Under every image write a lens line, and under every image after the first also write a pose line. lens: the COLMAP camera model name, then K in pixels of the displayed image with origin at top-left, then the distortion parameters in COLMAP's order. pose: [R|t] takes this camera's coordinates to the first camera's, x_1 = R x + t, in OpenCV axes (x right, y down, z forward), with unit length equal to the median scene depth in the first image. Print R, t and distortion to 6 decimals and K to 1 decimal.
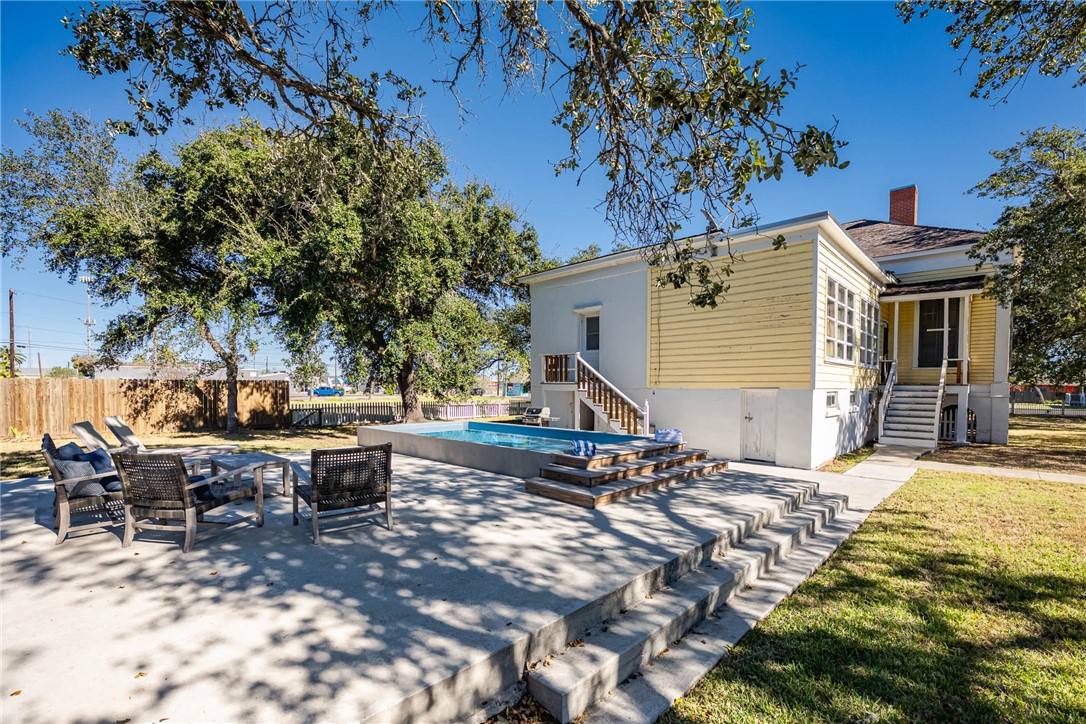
lens RADIAL K [[473.1, 0, 540.5], [0, 473.1, 401.4], [0, 0, 1]] dist [-0.002522, -0.000449]
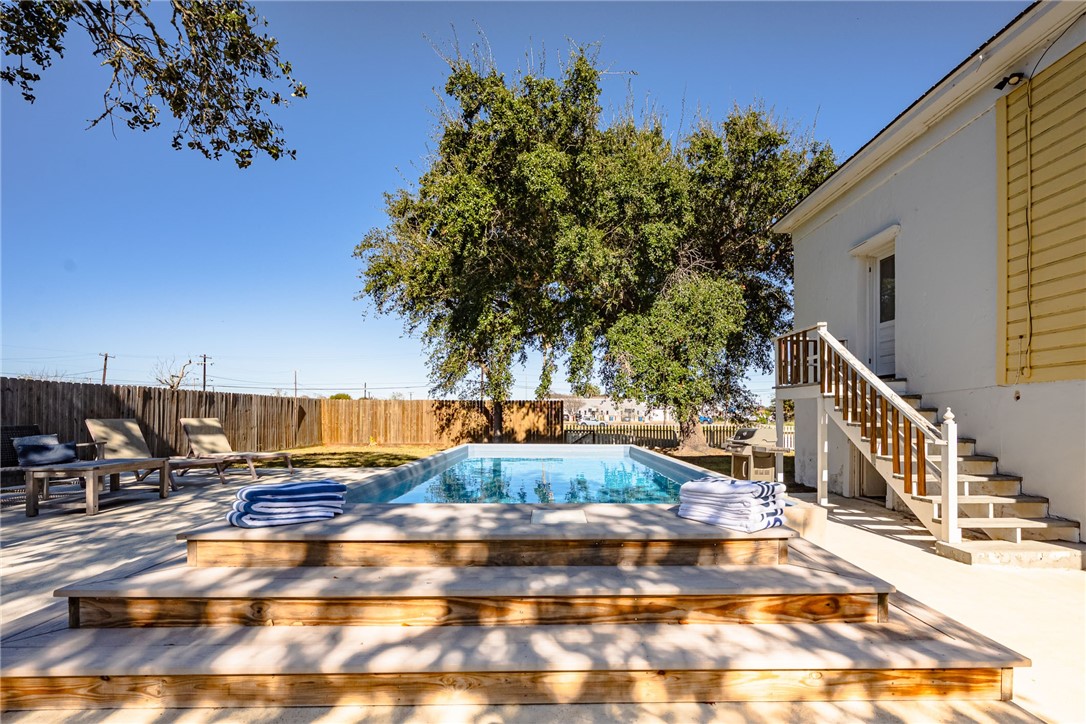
lens RADIAL K [[483.1, 0, 557.6], [0, 483.1, 417.1], [0, 0, 1]] dist [-0.002498, -0.000181]
pose [[0.716846, 0.002968, -0.697226, 0.197686], [-0.026234, 0.999398, -0.022718, 0.015397], [0.696738, 0.034576, 0.716492, 0.349041]]
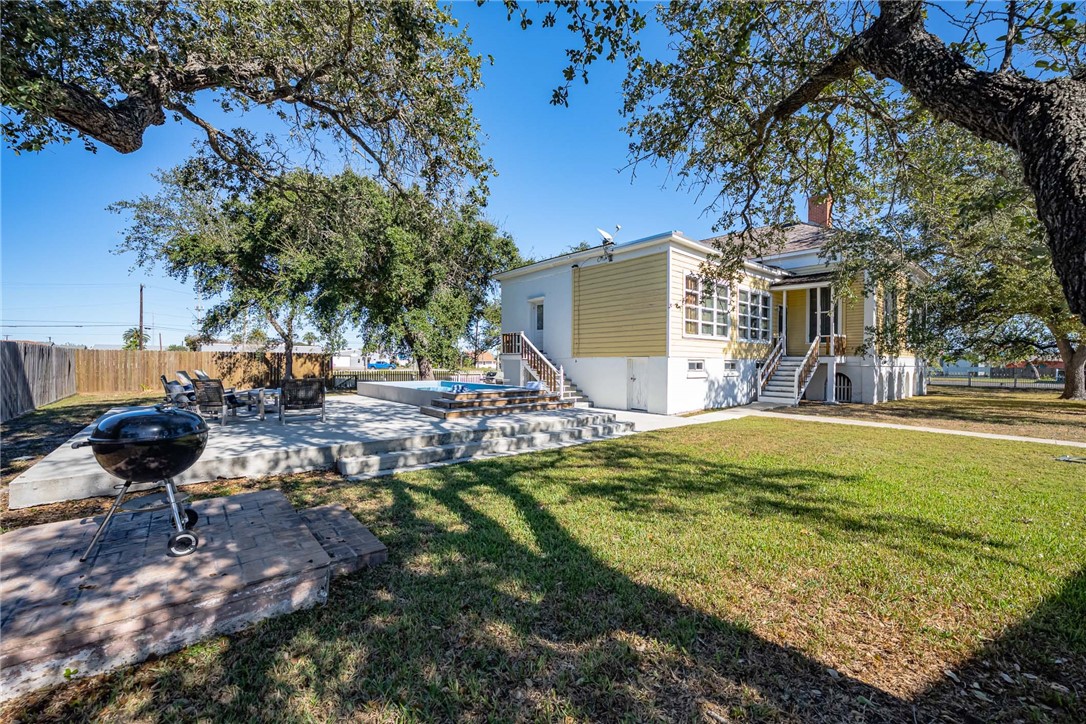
lens RADIAL K [[435.4, 0, 543.1], [0, 435.4, 366.5], [0, 0, 1]] dist [-0.002141, -0.000437]
pose [[0.995699, 0.004188, -0.092553, 0.210664], [-0.006426, 0.999694, -0.023890, 0.022579], [0.092425, 0.024382, 0.995421, -0.198788]]
